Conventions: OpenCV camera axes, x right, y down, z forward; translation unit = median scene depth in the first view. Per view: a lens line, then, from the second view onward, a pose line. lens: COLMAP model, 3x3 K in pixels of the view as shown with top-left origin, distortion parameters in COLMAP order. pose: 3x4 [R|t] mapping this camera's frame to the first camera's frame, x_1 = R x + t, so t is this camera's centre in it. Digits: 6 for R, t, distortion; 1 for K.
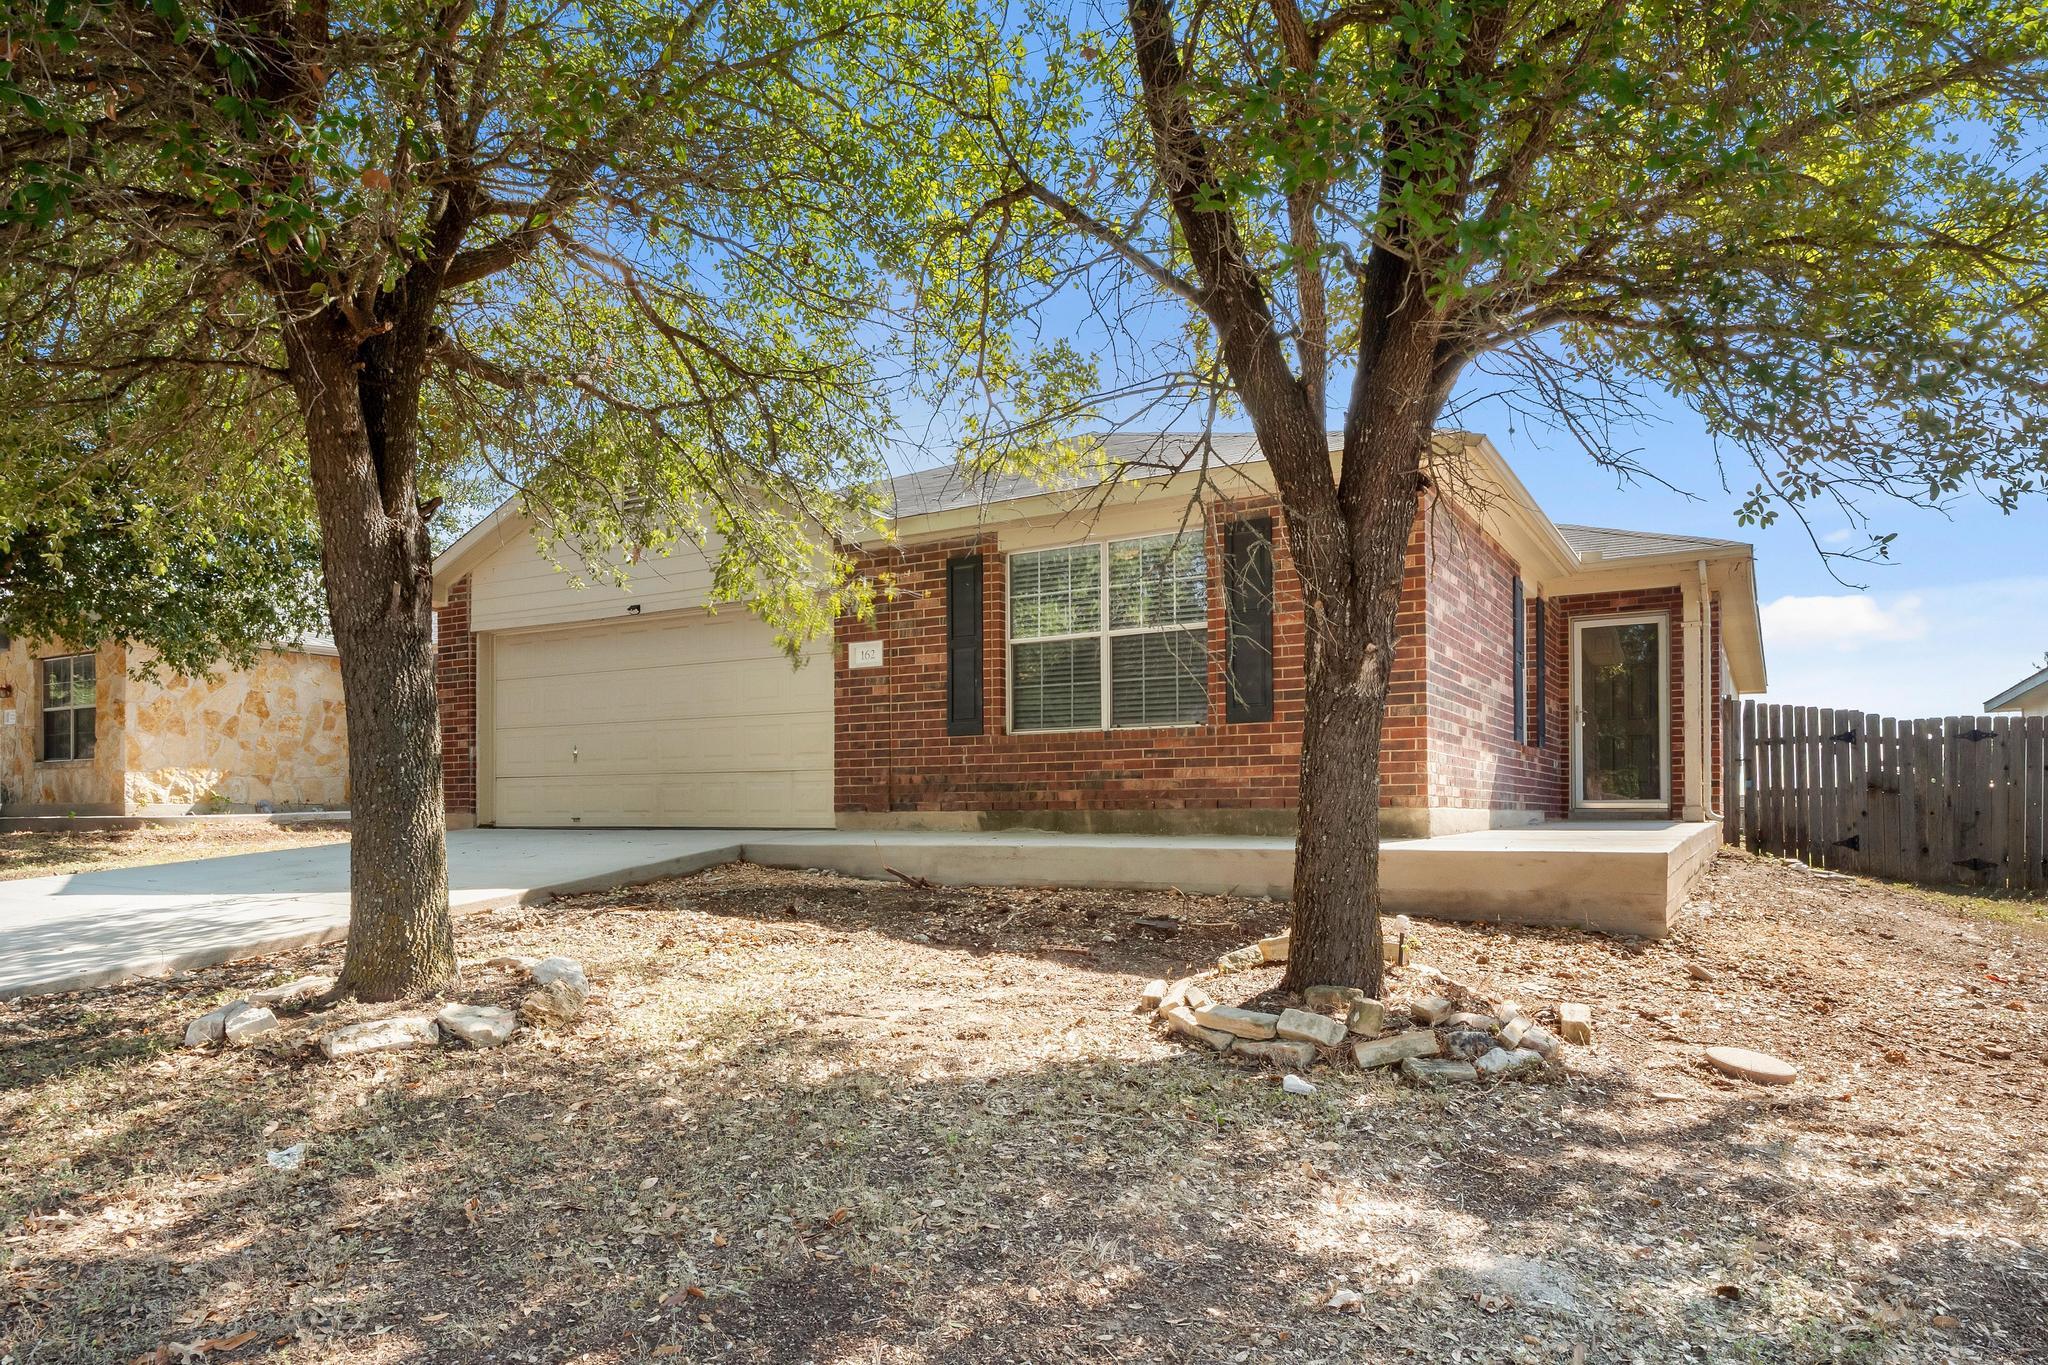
lens RADIAL K [[1253.1, 0, 1021.1], [0, 1253.1, 684.1], [0, 0, 1]] dist [-0.005767, 0.005994]
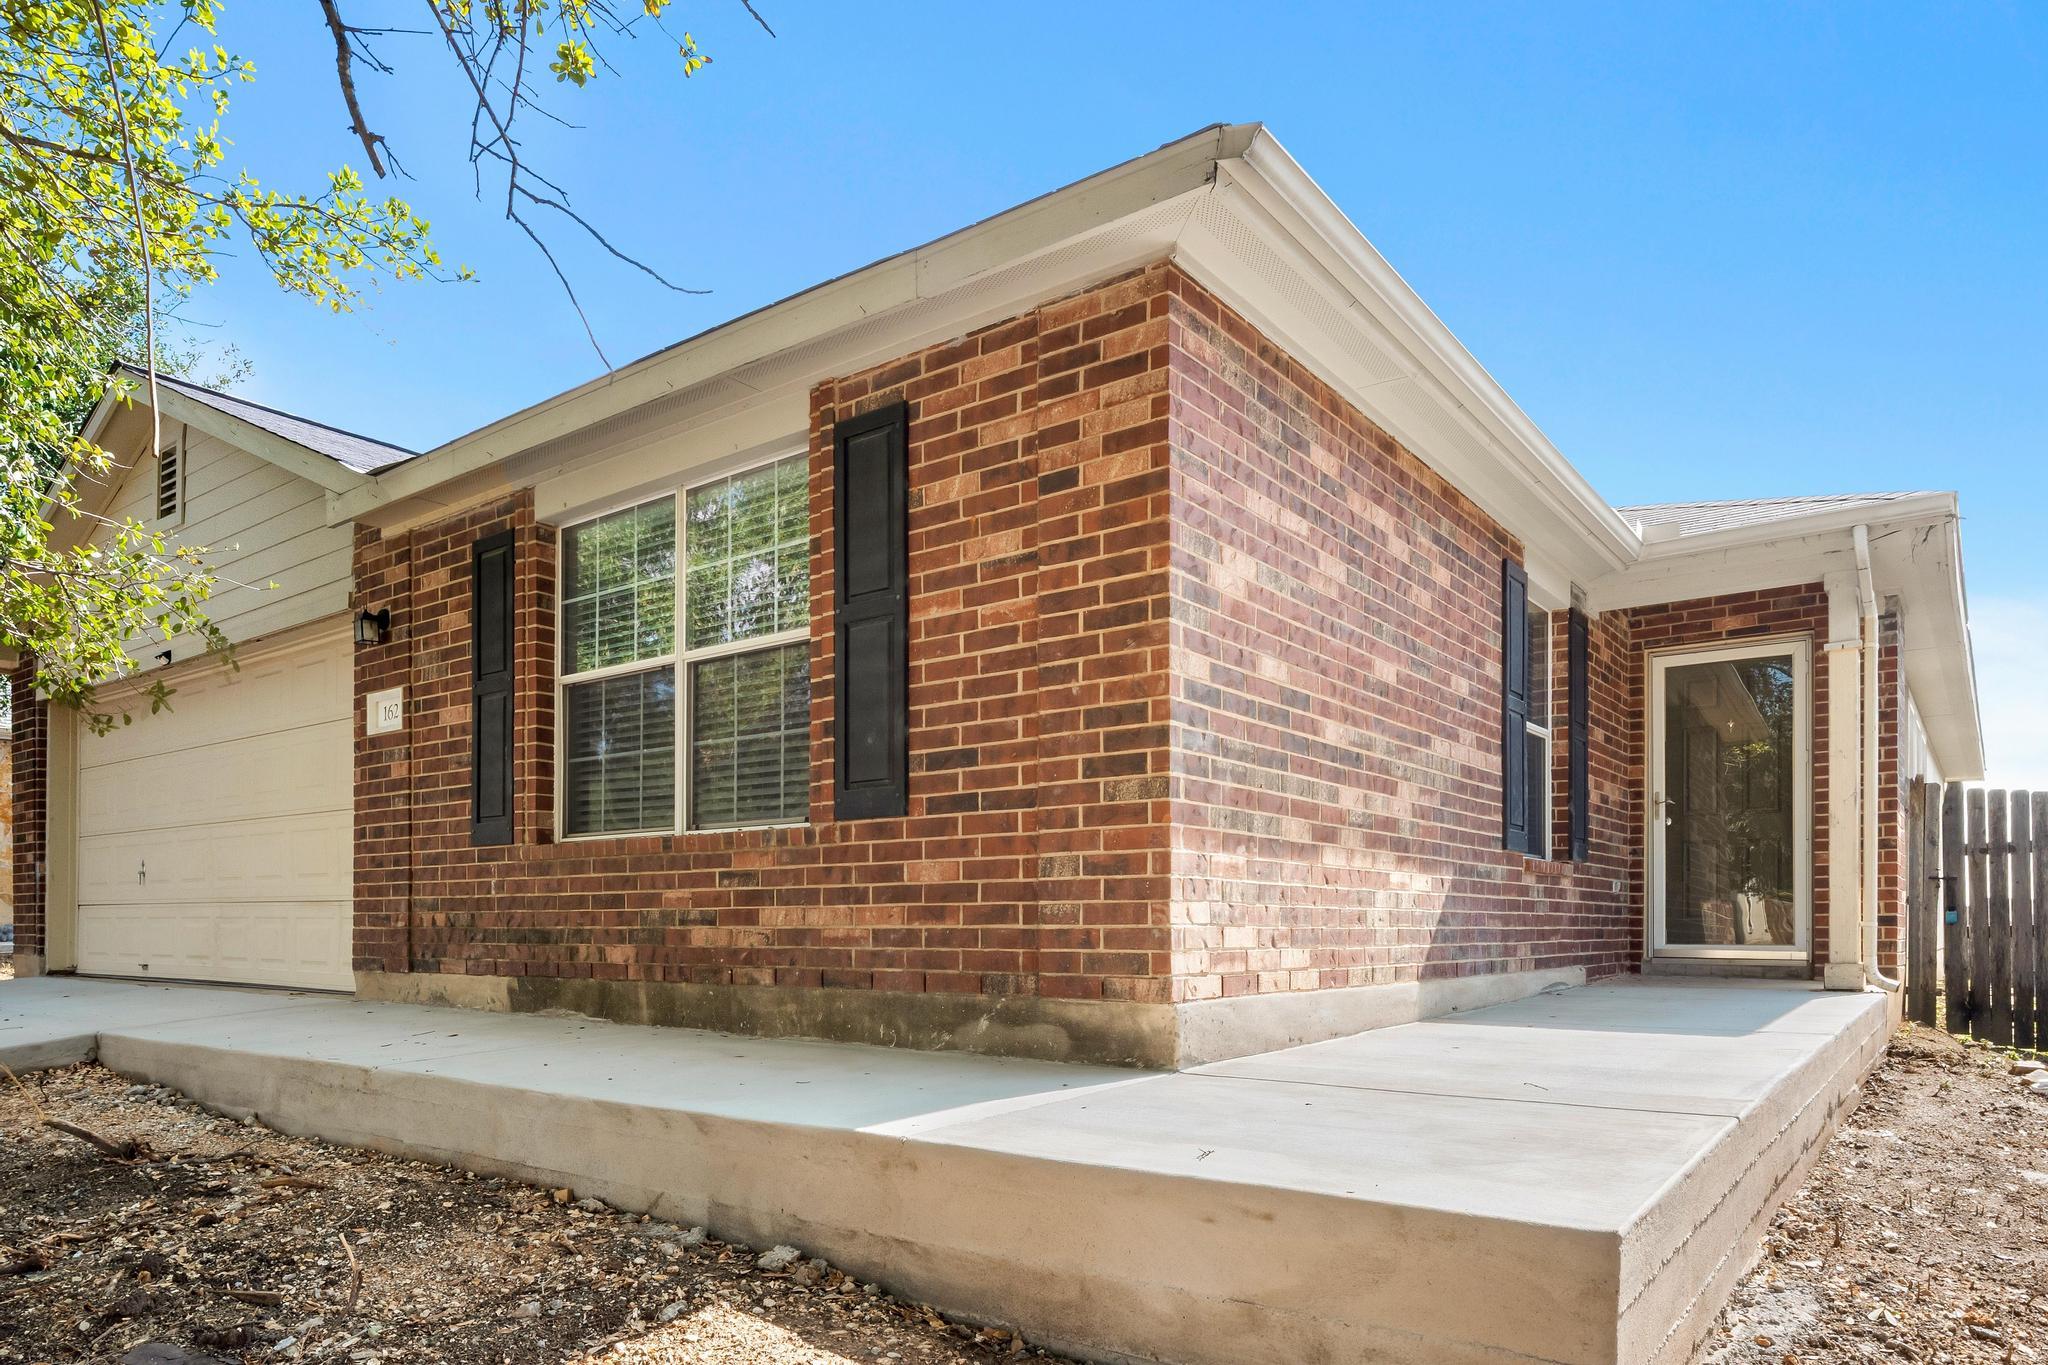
lens RADIAL K [[1253.1, 0, 1057.9], [0, 1253.1, 812.6], [0, 0, 1]] dist [-0.005767, 0.005994]
pose [[0.994840, -0.006091, -0.101276, 0.265403], [0.007937, 0.999810, 0.017831, 0.017368], [0.101148, -0.018543, 0.994699, 0.441636]]
